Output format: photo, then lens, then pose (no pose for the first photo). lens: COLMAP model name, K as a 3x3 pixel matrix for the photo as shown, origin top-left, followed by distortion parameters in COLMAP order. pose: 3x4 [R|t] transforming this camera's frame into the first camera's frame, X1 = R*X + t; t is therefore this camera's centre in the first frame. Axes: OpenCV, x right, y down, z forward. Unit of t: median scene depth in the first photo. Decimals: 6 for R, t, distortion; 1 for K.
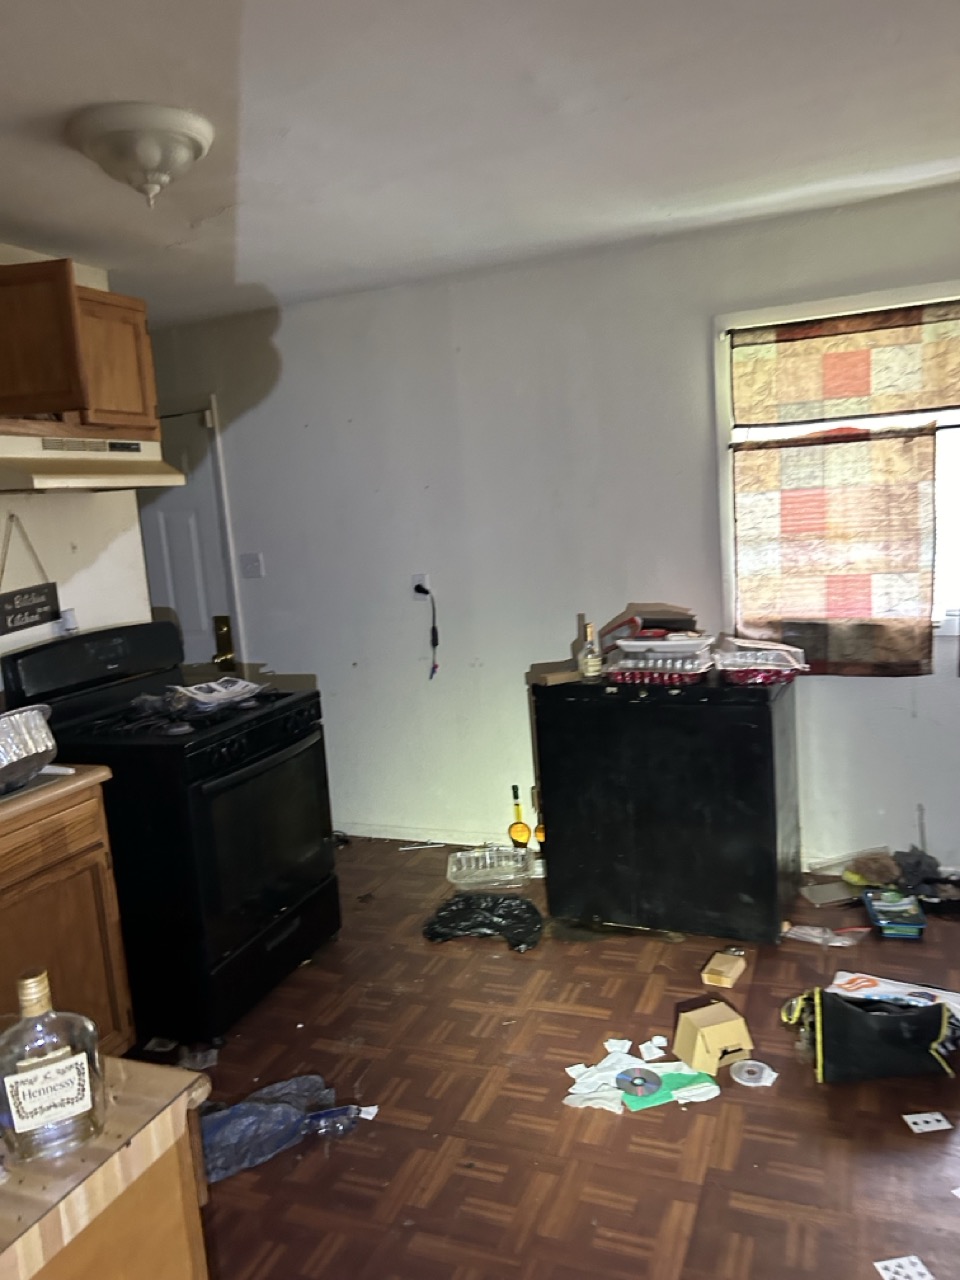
lens RADIAL K [[970.1, 0, 474.3], [0, 970.1, 644.7], [0, 0, 1]] dist [0.057941, -0.065791]
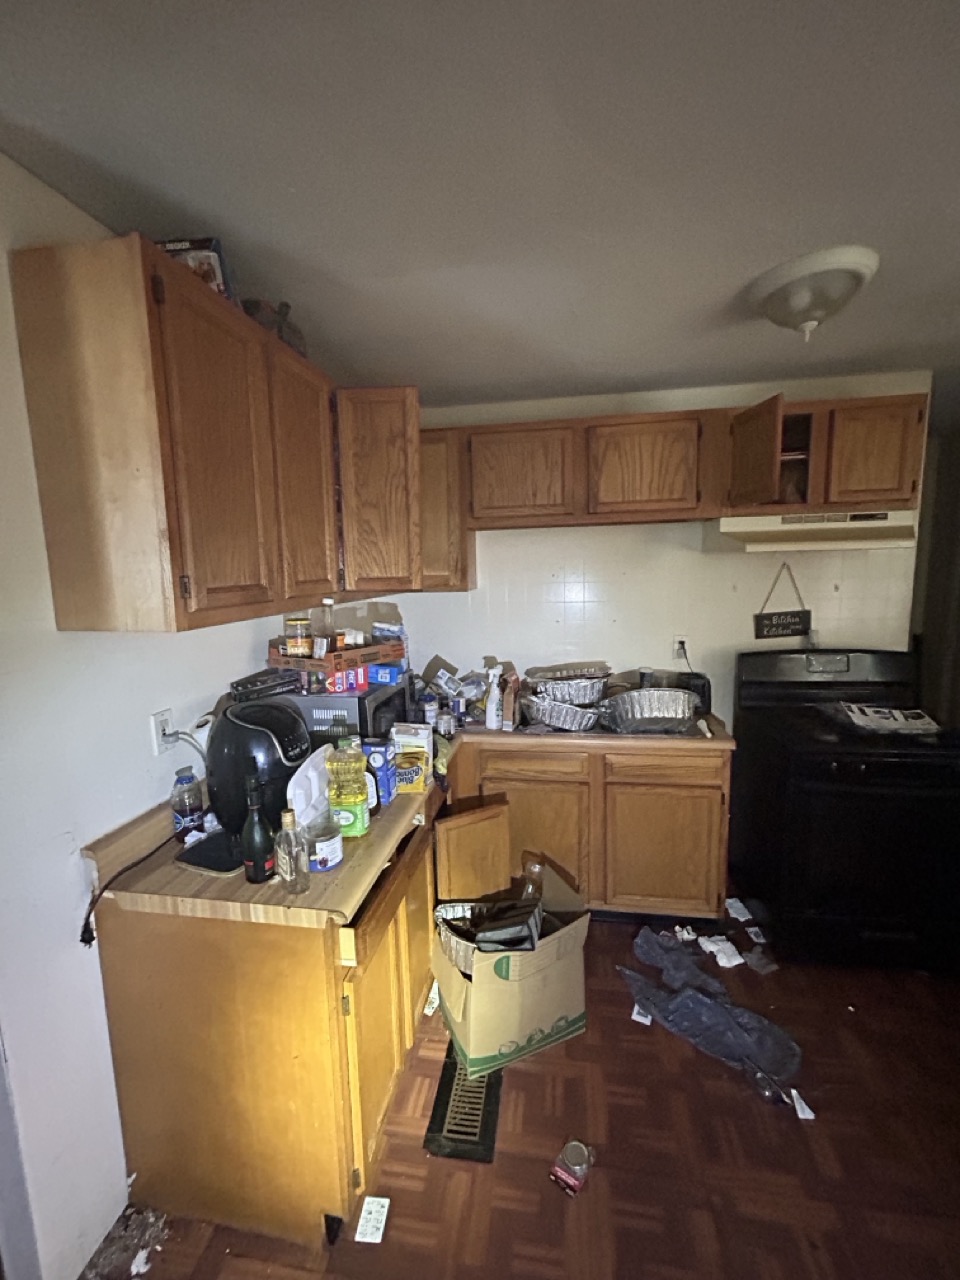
lens RADIAL K [[526.2, 0, 478.7], [0, 526.2, 635.9], [0, 0, 1]] dist [-0.005546, 0.002555]
pose [[0.229514, 0.197466, -0.953064, 0.221408], [-0.132083, 0.976464, 0.170506, -0.097326], [0.964301, 0.086750, 0.250194, 0.334672]]
